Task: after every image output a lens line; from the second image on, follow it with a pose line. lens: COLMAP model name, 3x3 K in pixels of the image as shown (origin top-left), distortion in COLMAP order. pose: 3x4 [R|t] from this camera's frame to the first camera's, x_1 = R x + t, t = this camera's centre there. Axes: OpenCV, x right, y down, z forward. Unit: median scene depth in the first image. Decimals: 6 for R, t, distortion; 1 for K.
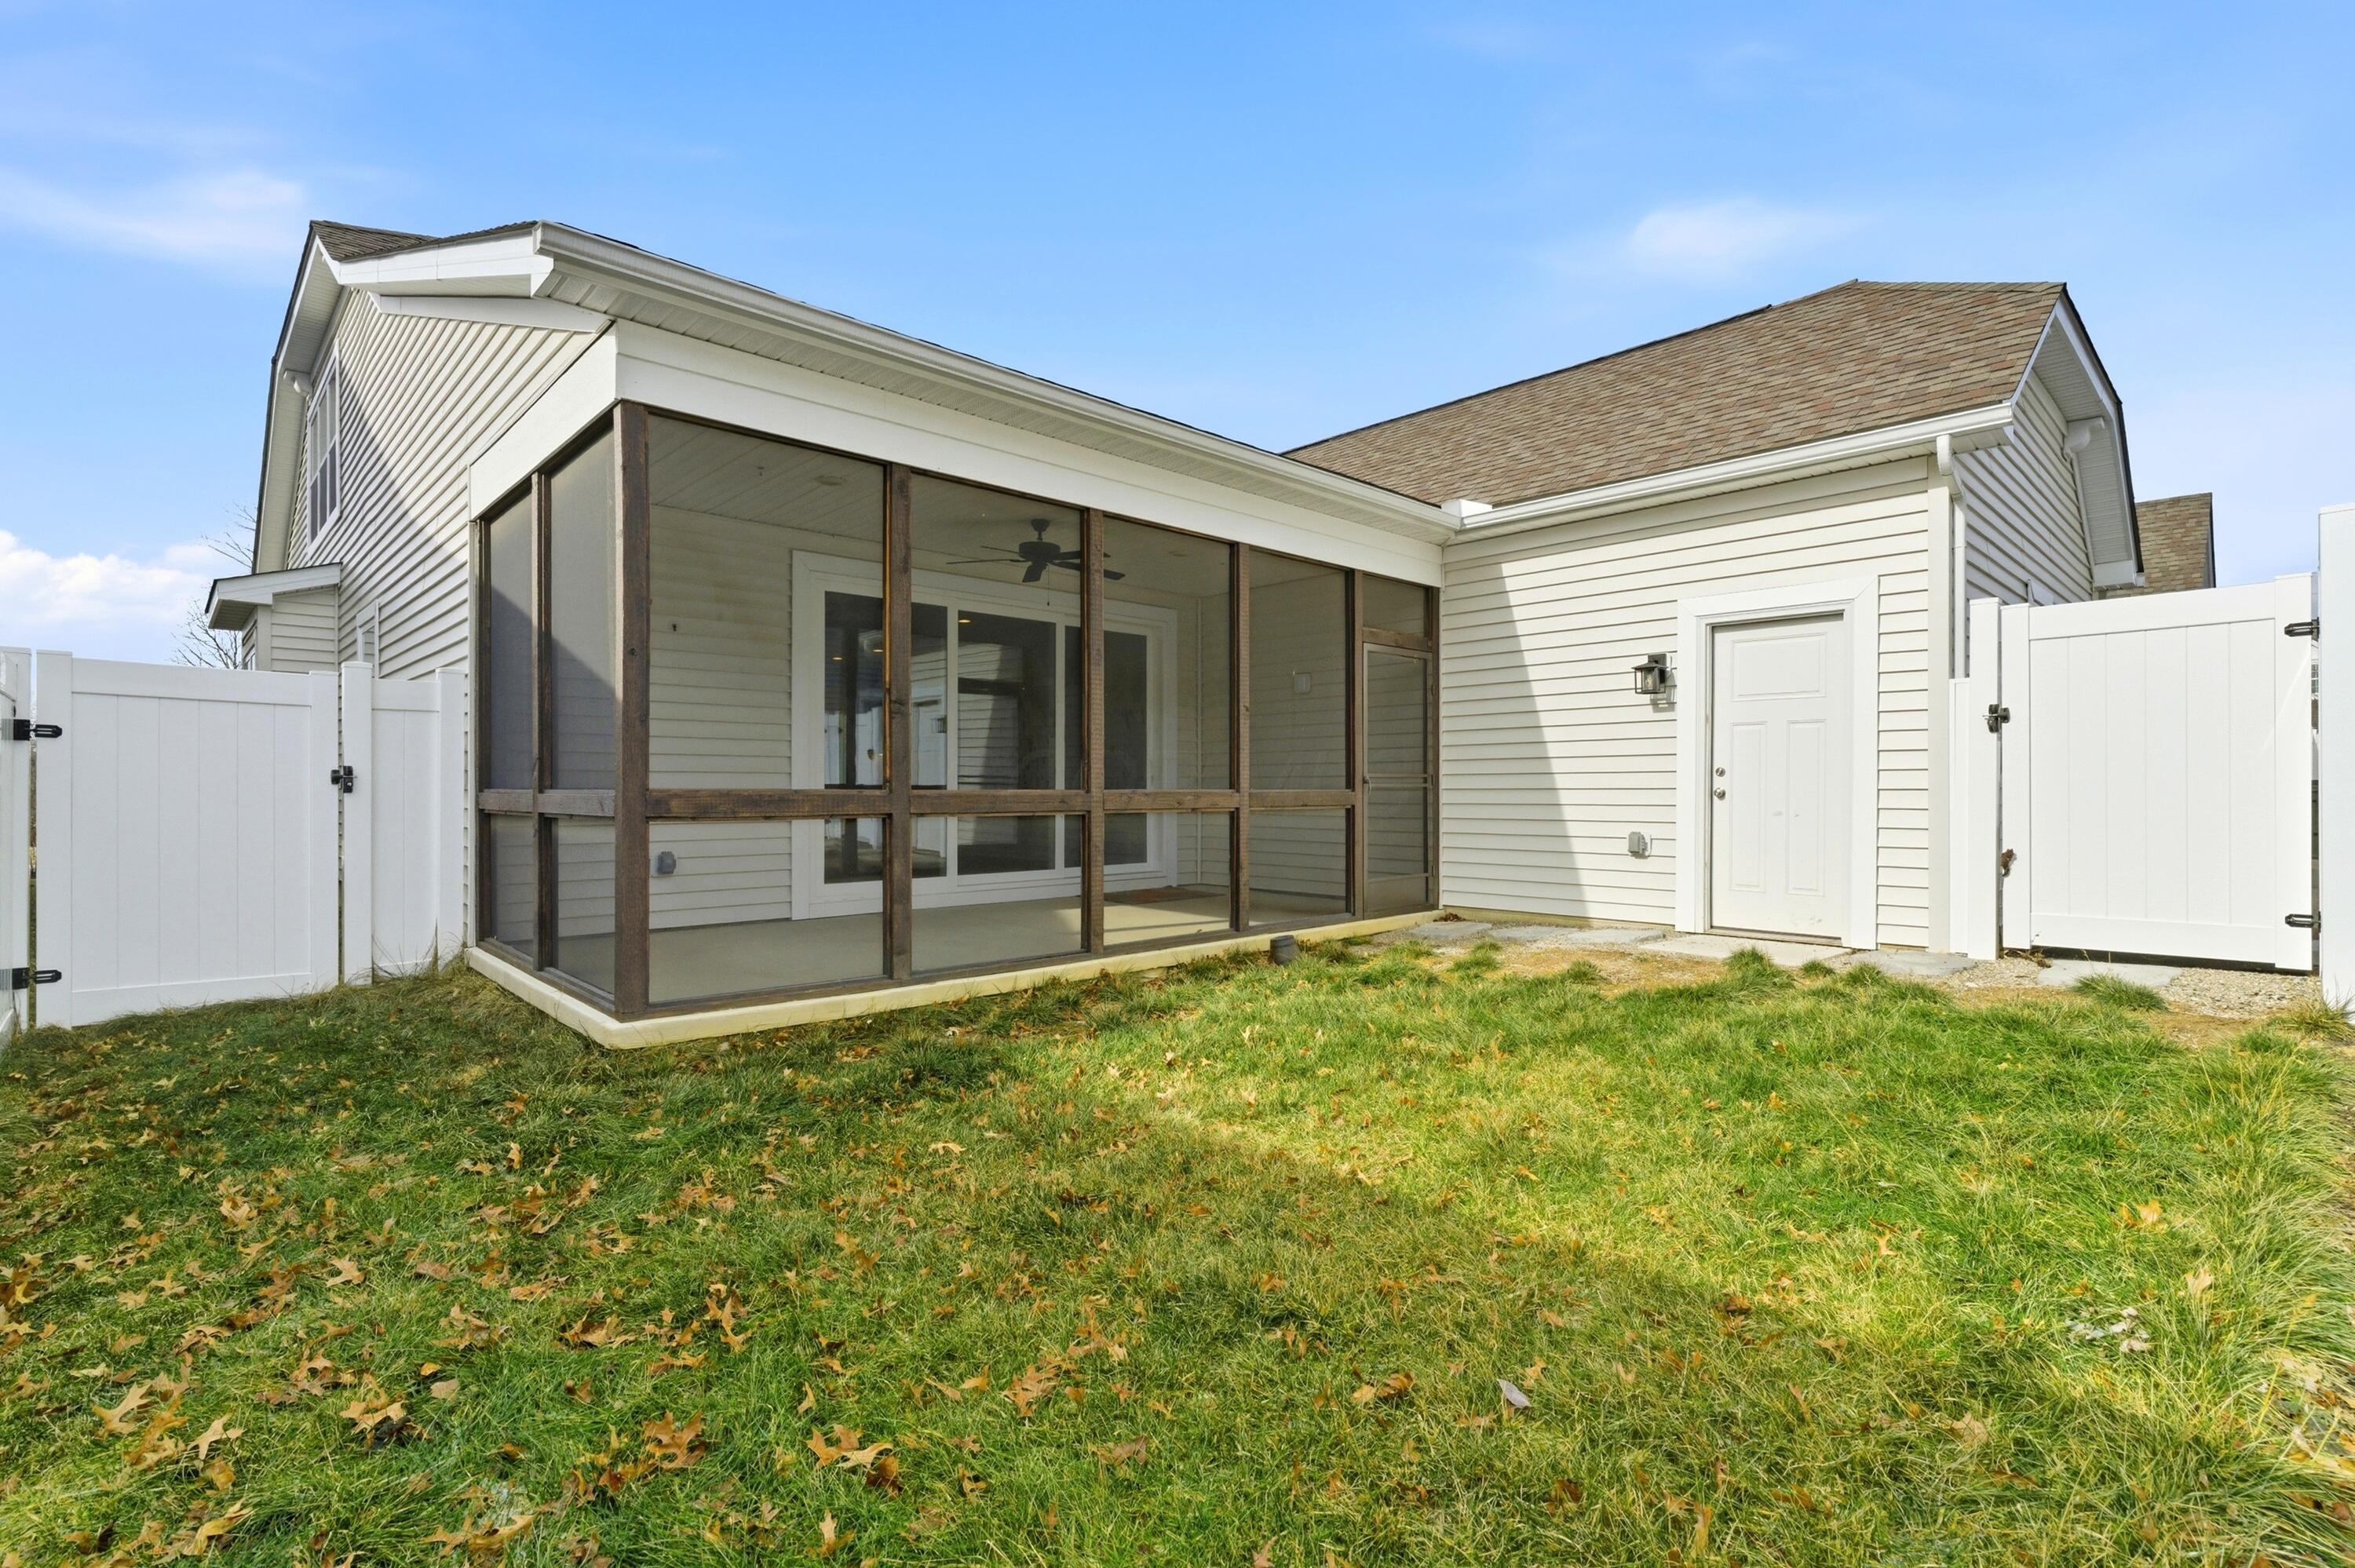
lens RADIAL K [[1034.0, 0, 1165.3], [0, 1034.0, 787.0], [0, 0, 1]] dist [0.000665, -0.000184]
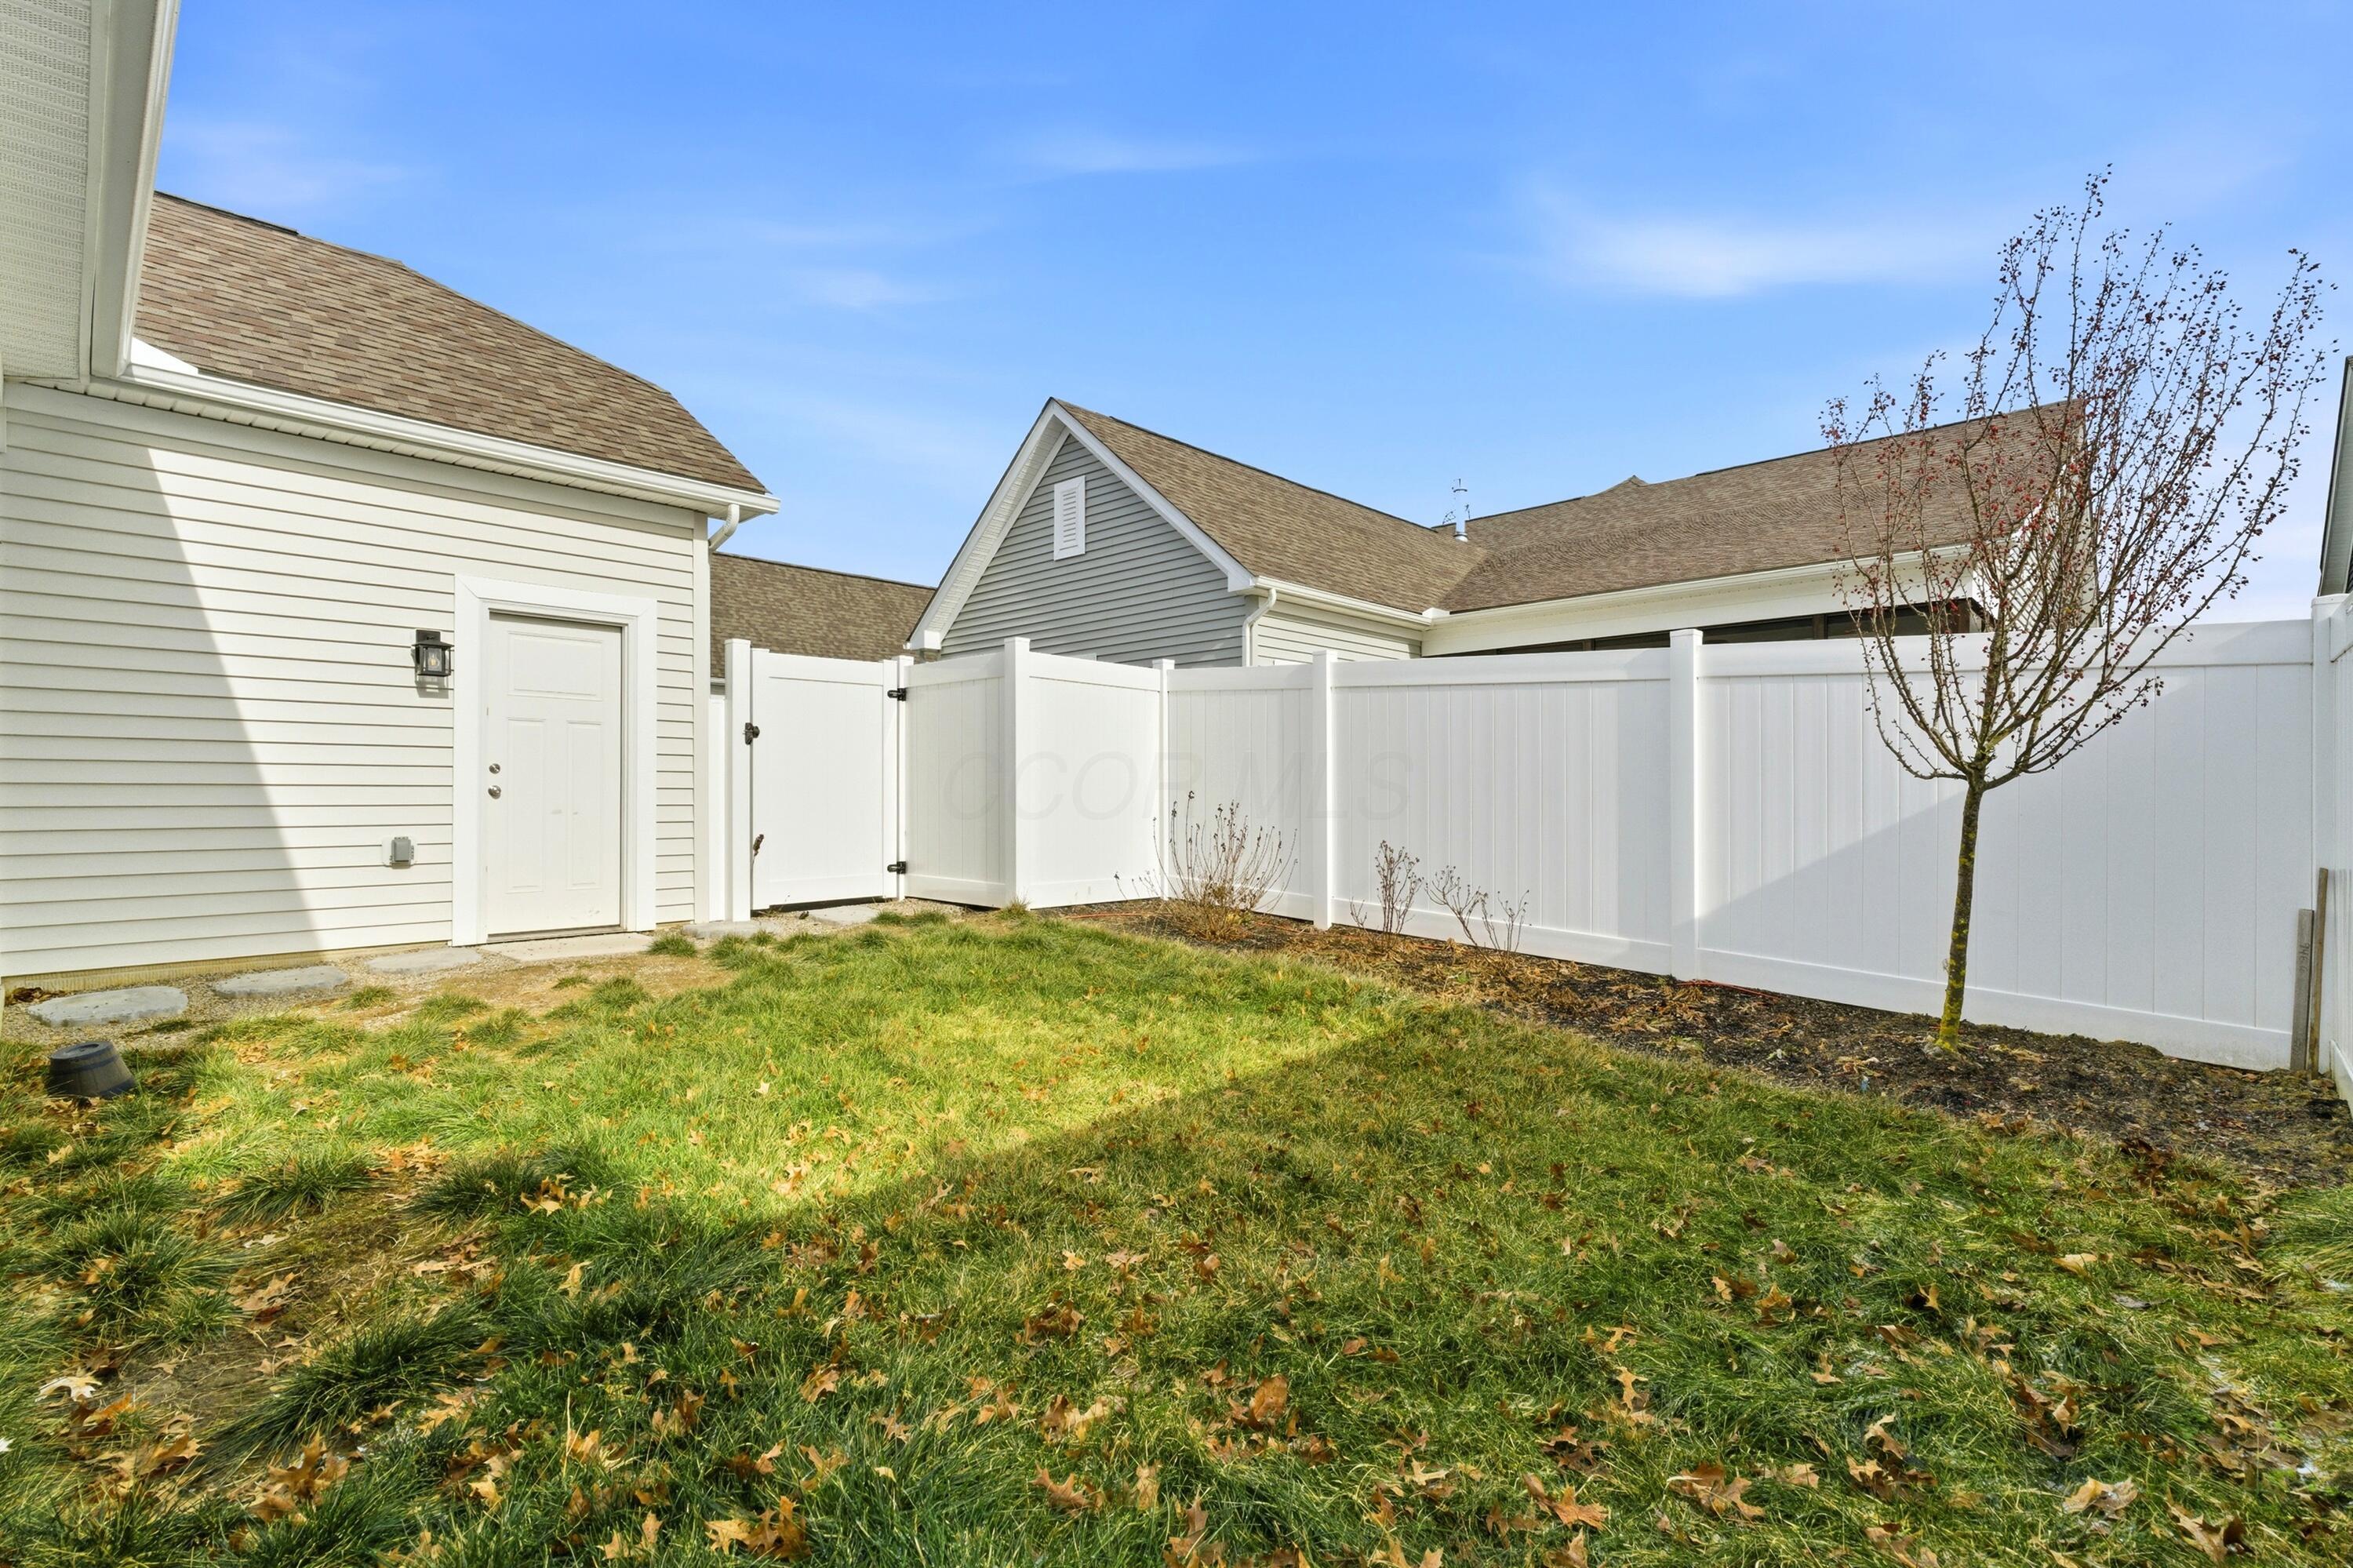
lens RADIAL K [[1033.3, 0, 1164.3], [0, 1033.3, 787.0], [0, 0, 1]] dist [0.000665, -0.000184]
pose [[-0.009440, 0.012980, 0.999871, -0.422159], [-0.001195, 0.999915, -0.012992, 0.014121], [-0.999955, -0.001318, -0.009424, 0.420780]]
